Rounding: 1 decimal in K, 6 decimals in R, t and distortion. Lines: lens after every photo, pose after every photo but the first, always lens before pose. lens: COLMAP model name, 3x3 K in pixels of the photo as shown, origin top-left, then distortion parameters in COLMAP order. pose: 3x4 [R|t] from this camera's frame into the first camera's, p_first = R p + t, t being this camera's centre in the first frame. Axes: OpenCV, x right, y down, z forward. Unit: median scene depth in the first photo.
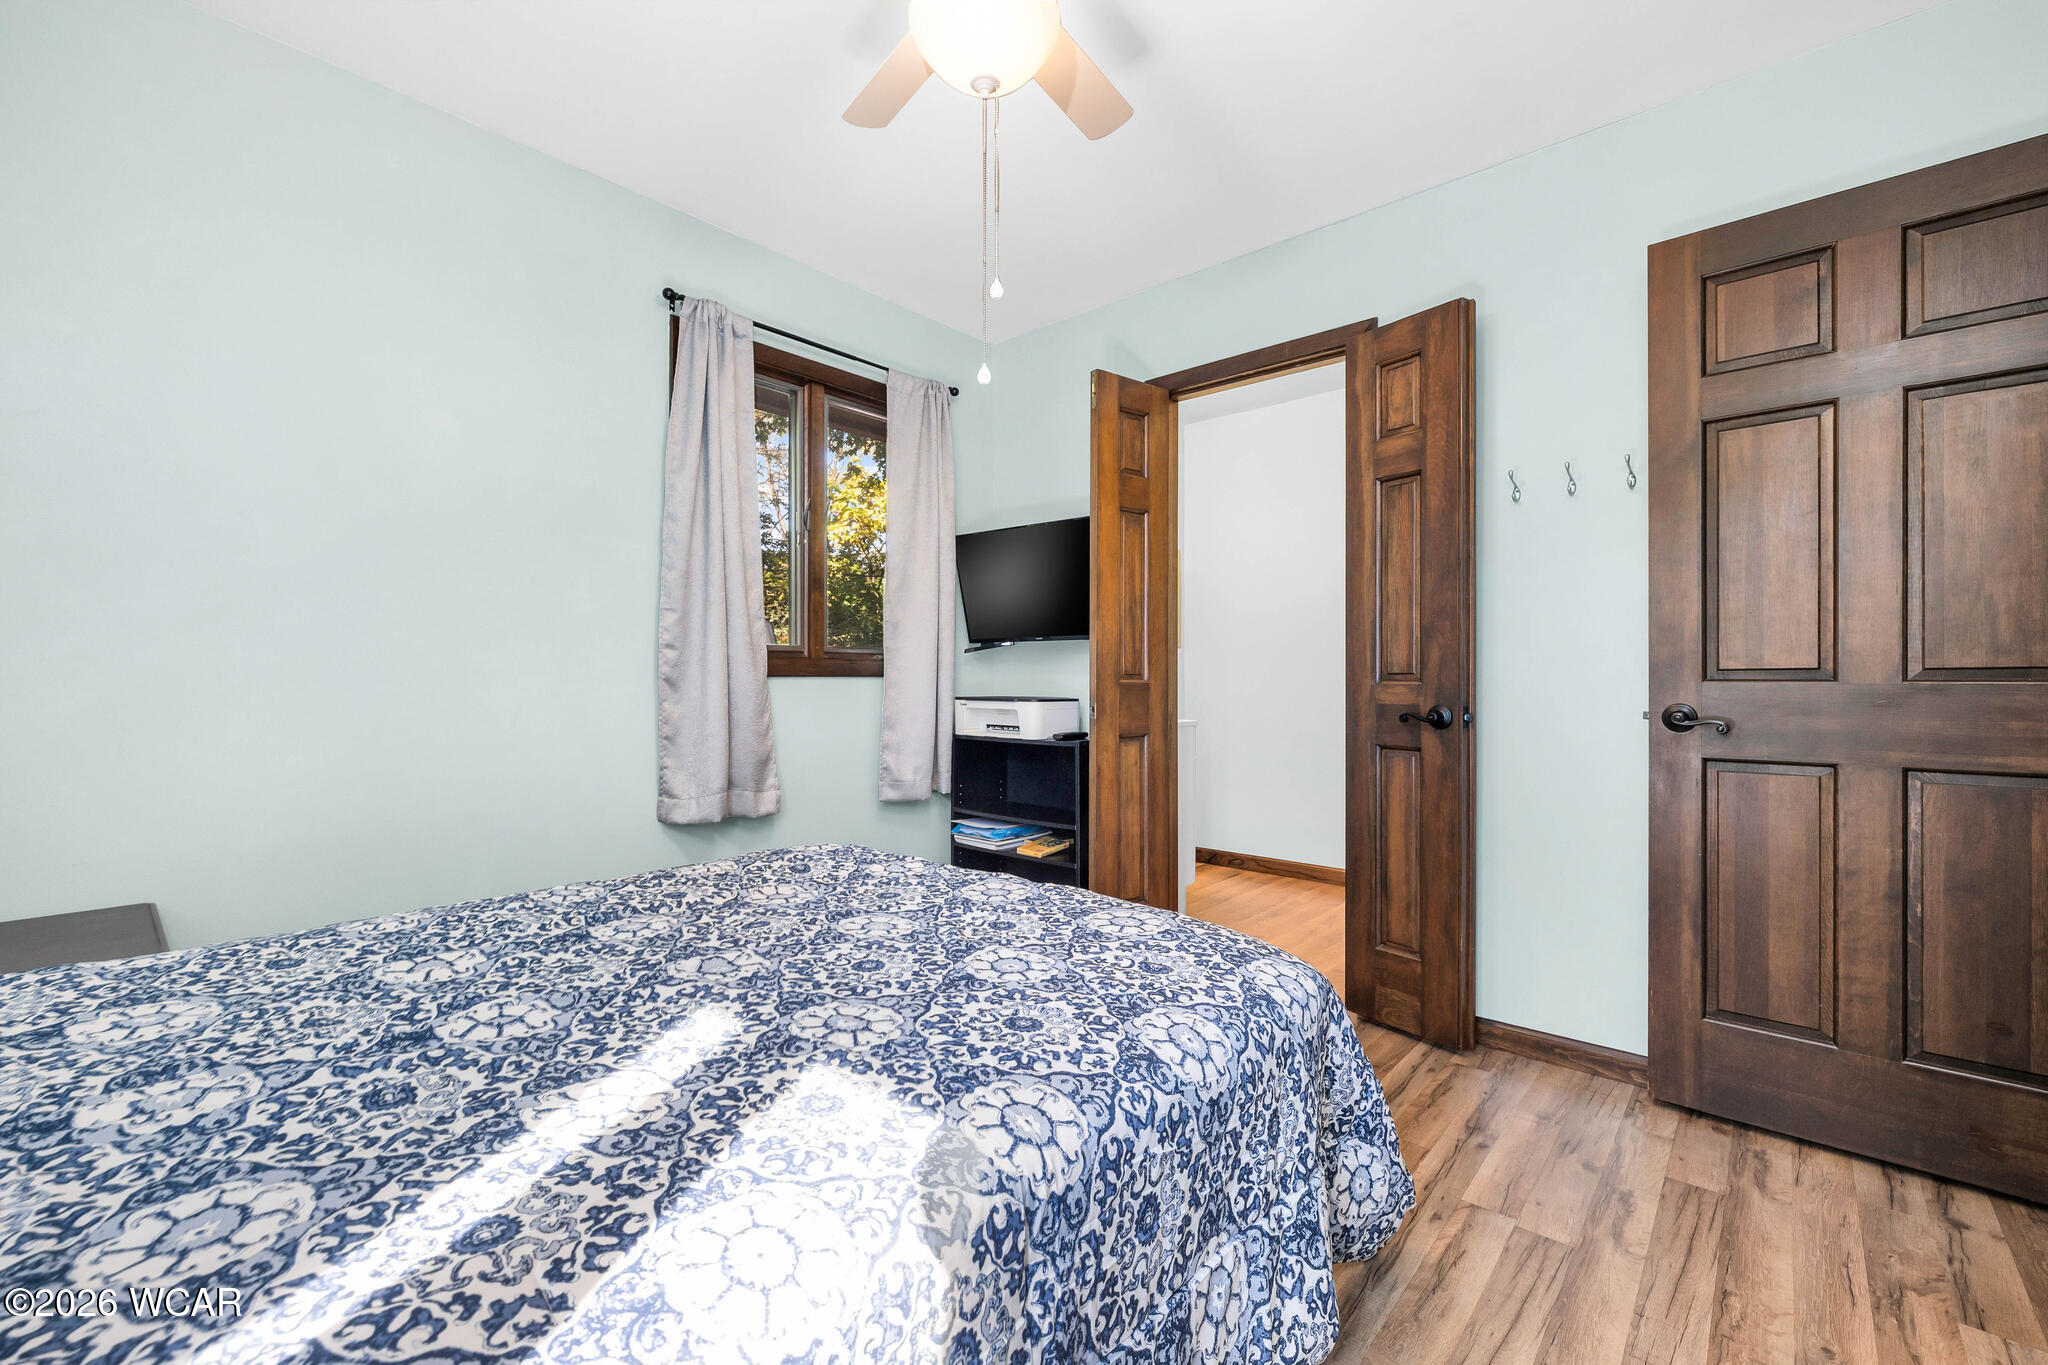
lens RADIAL K [[869.7, 0, 1024.8], [0, 869.7, 678.9], [0, 0, 1]] dist [0.000729, 0.000250]
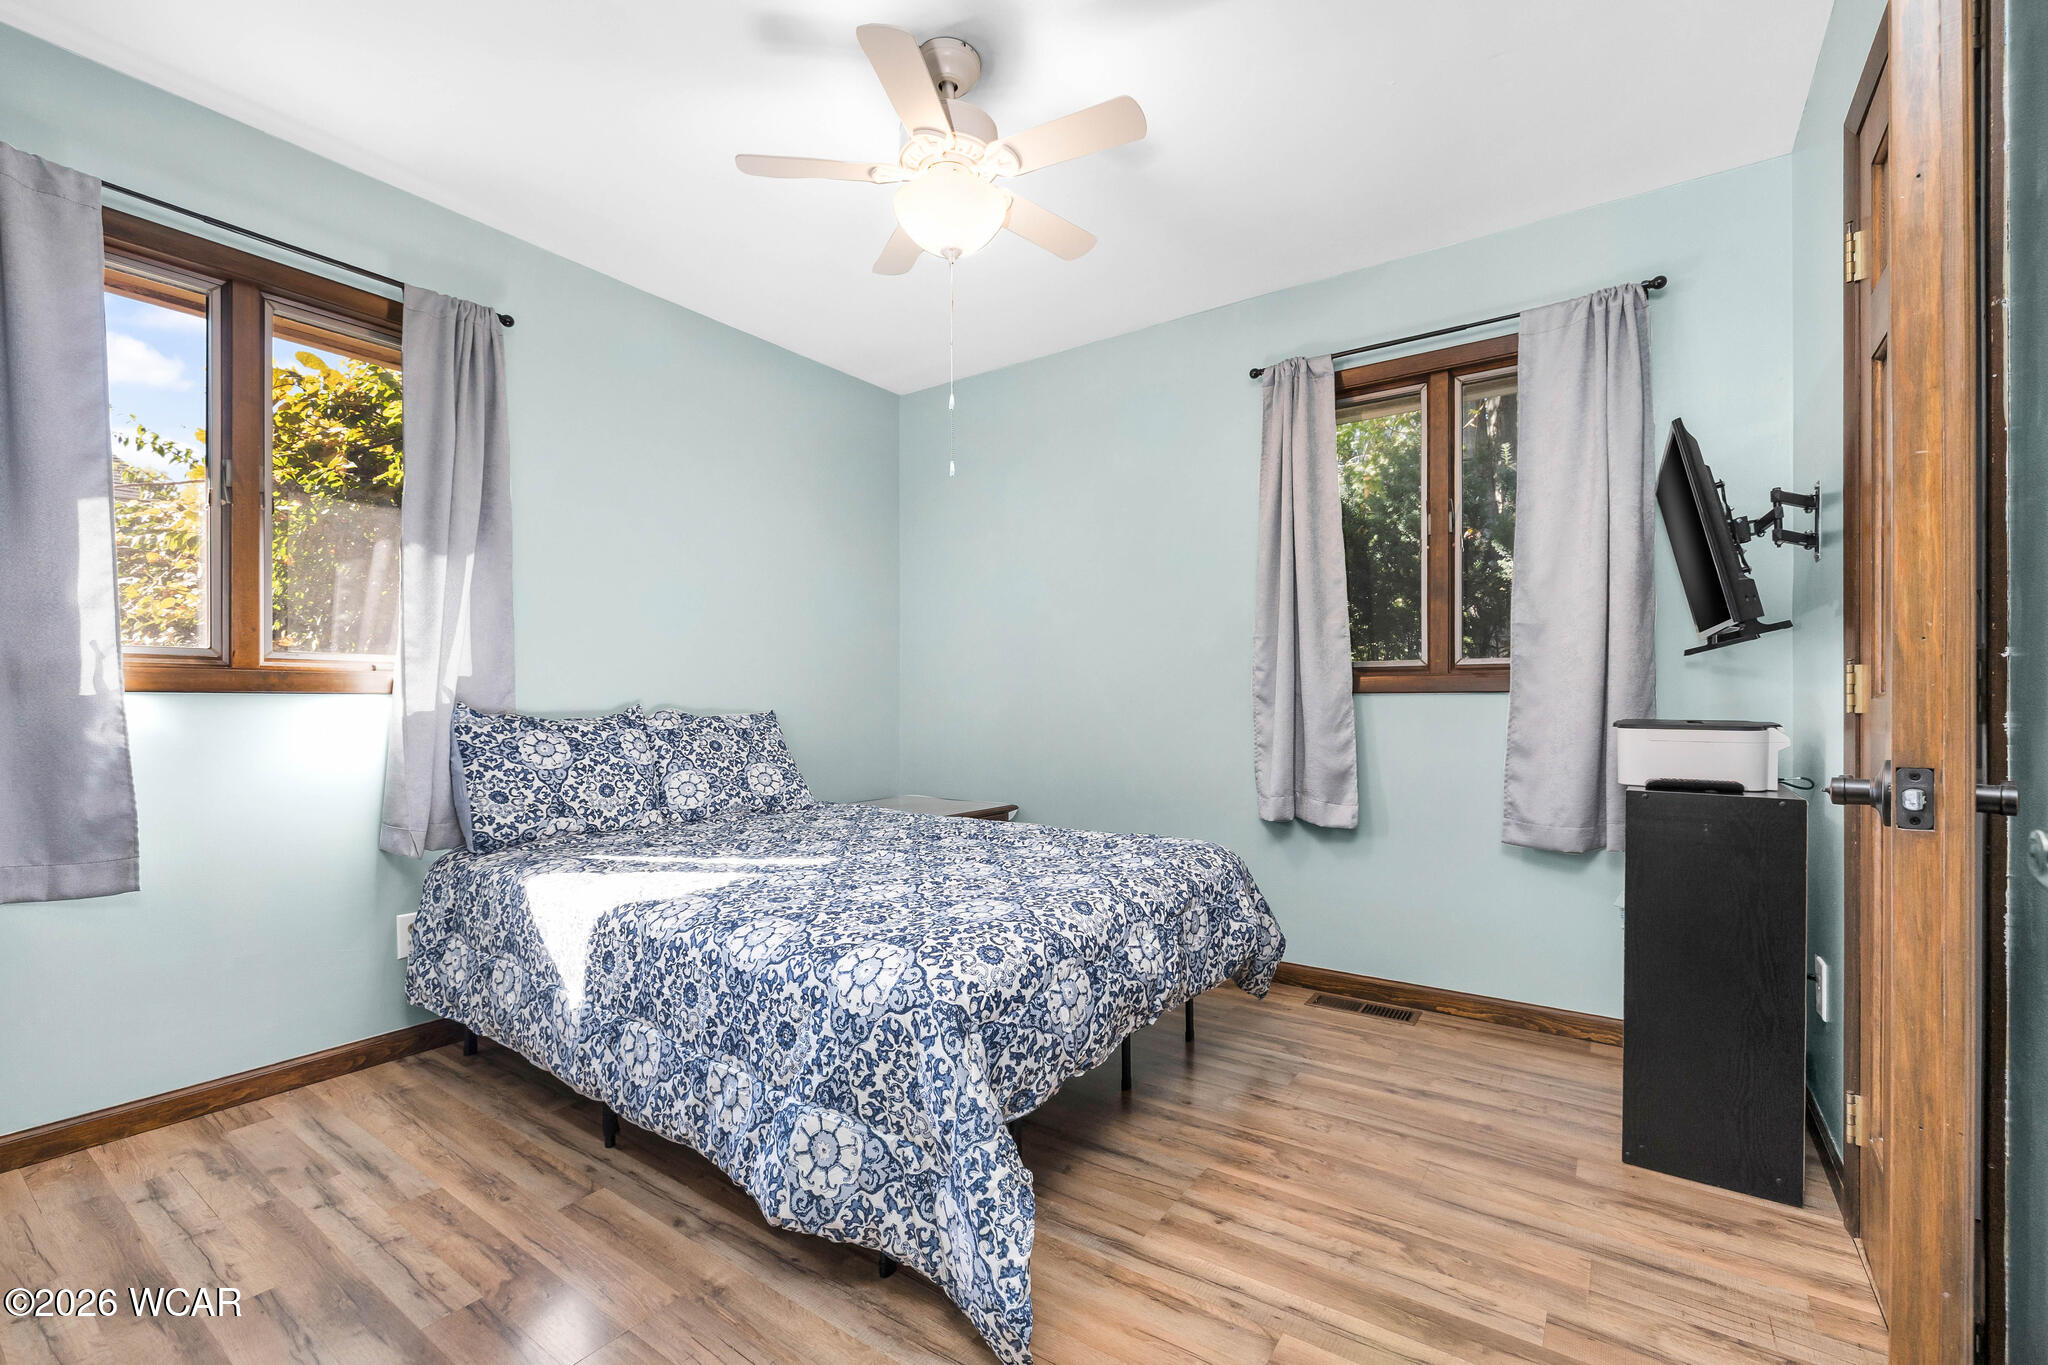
lens RADIAL K [[869.7, 0, 1017.1], [0, 869.7, 694.2], [0, 0, 1]] dist [0.000729, 0.000250]
pose [[0.103388, -0.003212, -0.994636, 0.740035], [0.004000, 0.999988, -0.002814, -0.000307], [0.994633, -0.003688, 0.103400, 0.546015]]
